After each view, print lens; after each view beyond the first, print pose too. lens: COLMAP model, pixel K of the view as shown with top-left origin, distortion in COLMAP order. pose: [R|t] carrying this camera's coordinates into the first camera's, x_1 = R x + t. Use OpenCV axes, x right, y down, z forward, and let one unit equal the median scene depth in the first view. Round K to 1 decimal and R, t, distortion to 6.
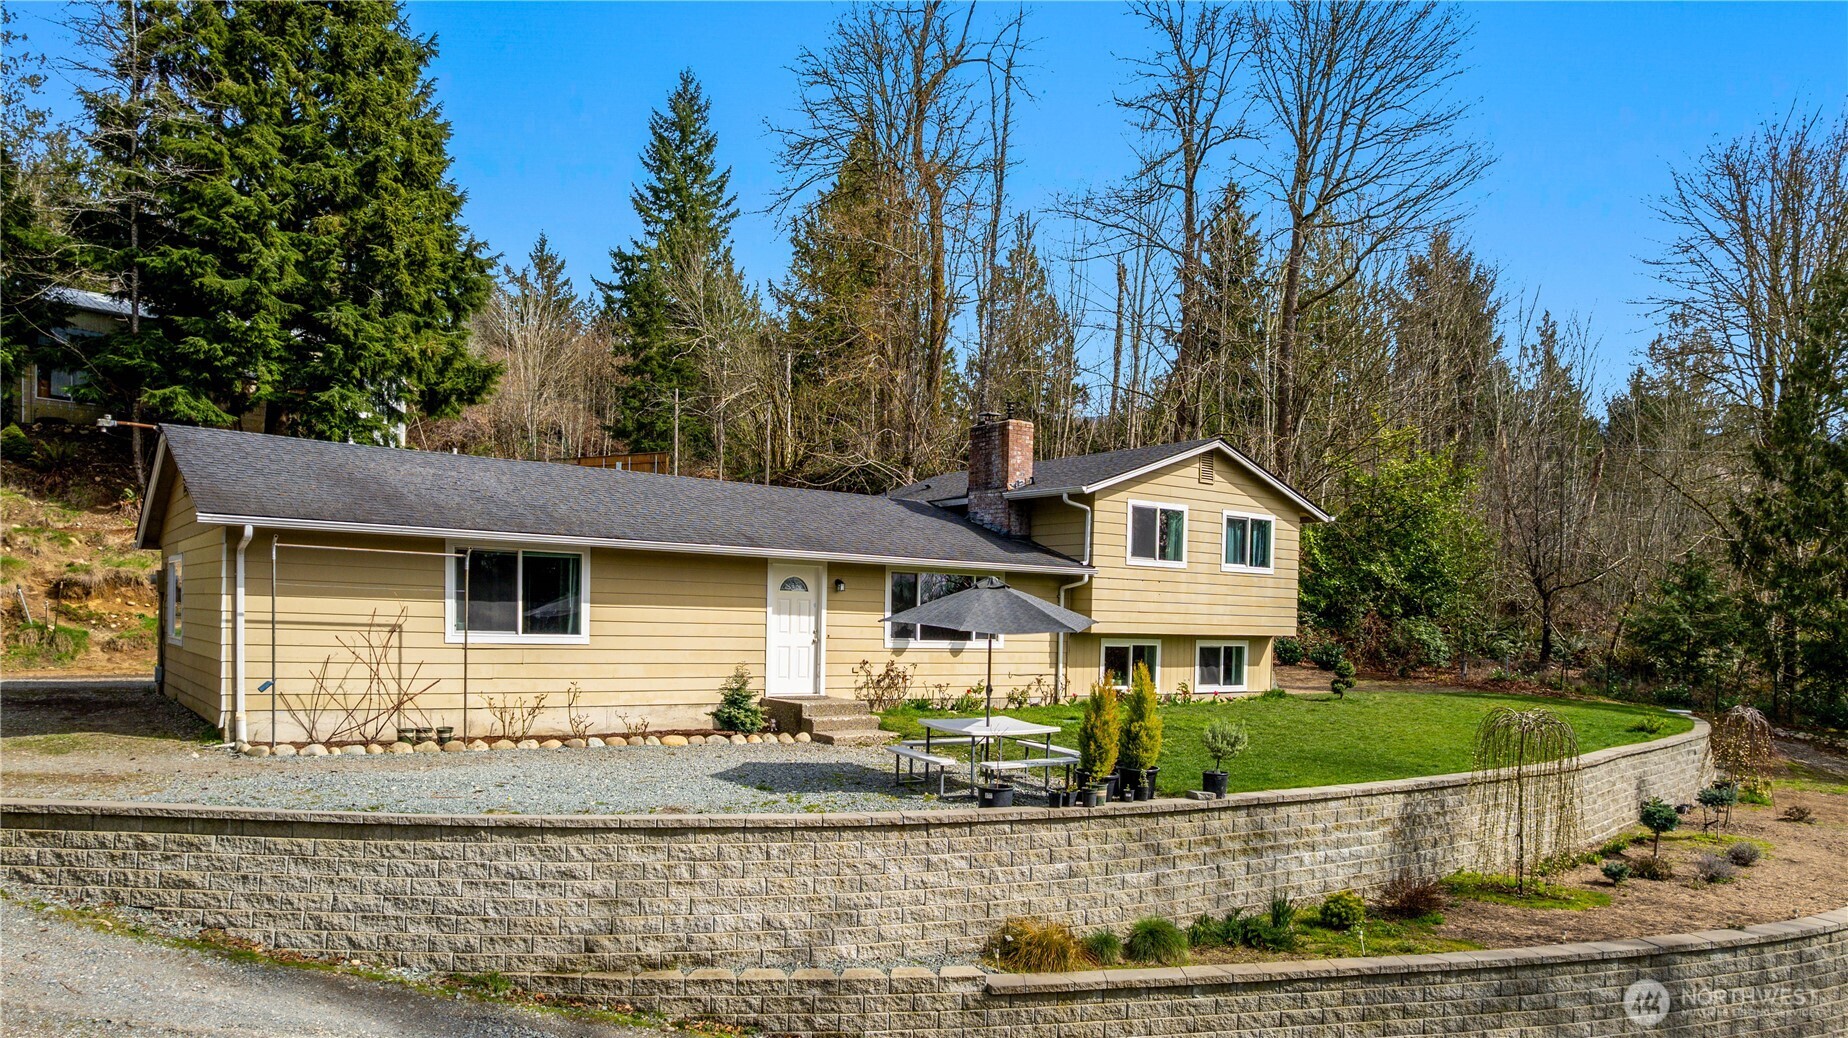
lens RADIAL K [[1189.3, 0, 837.2], [0, 1189.3, 669.3], [0, 0, 1]] dist [-0.039275, 0.013643]
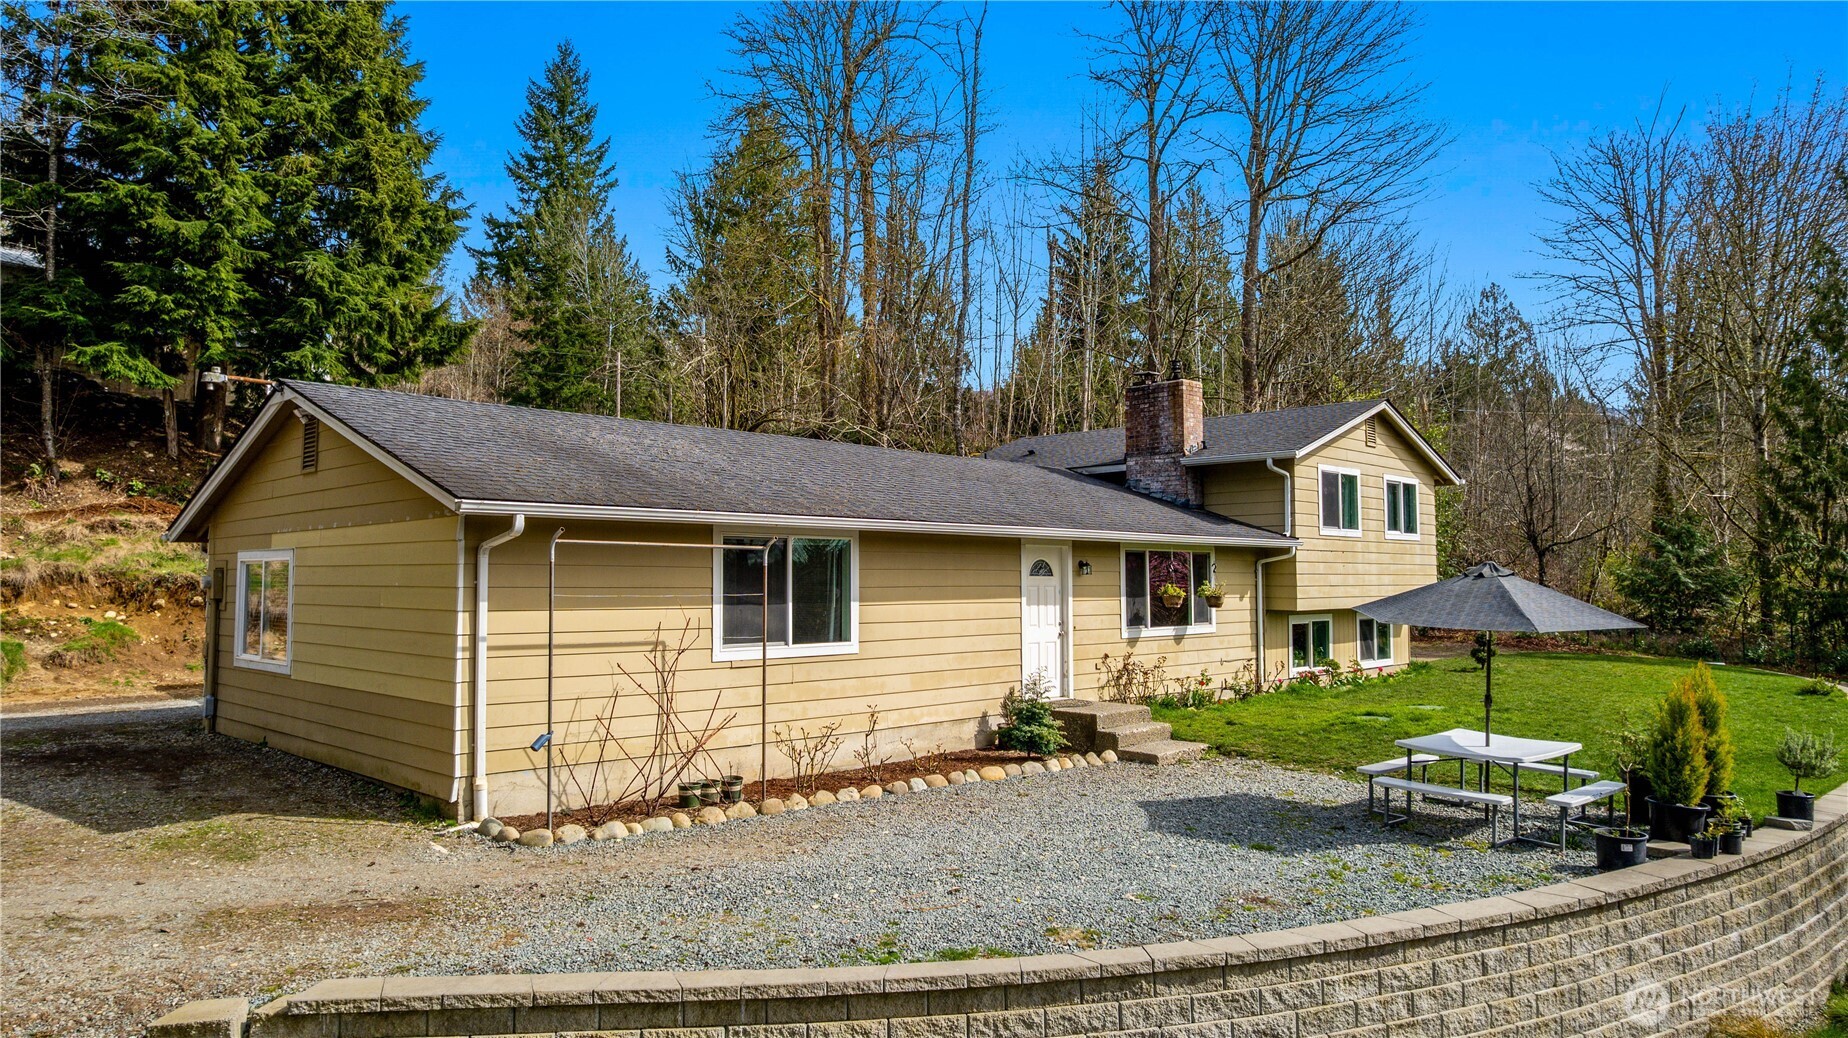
lens RADIAL K [[1189.3, 0, 908.9], [0, 1189.3, 510.9], [0, 0, 1]] dist [-0.039275, 0.013643]
pose [[0.985633, -0.018846, 0.167849, -0.170272], [0.036105, 0.994294, -0.100374, -0.019377], [-0.165000, 0.104992, 0.980689, 0.113584]]
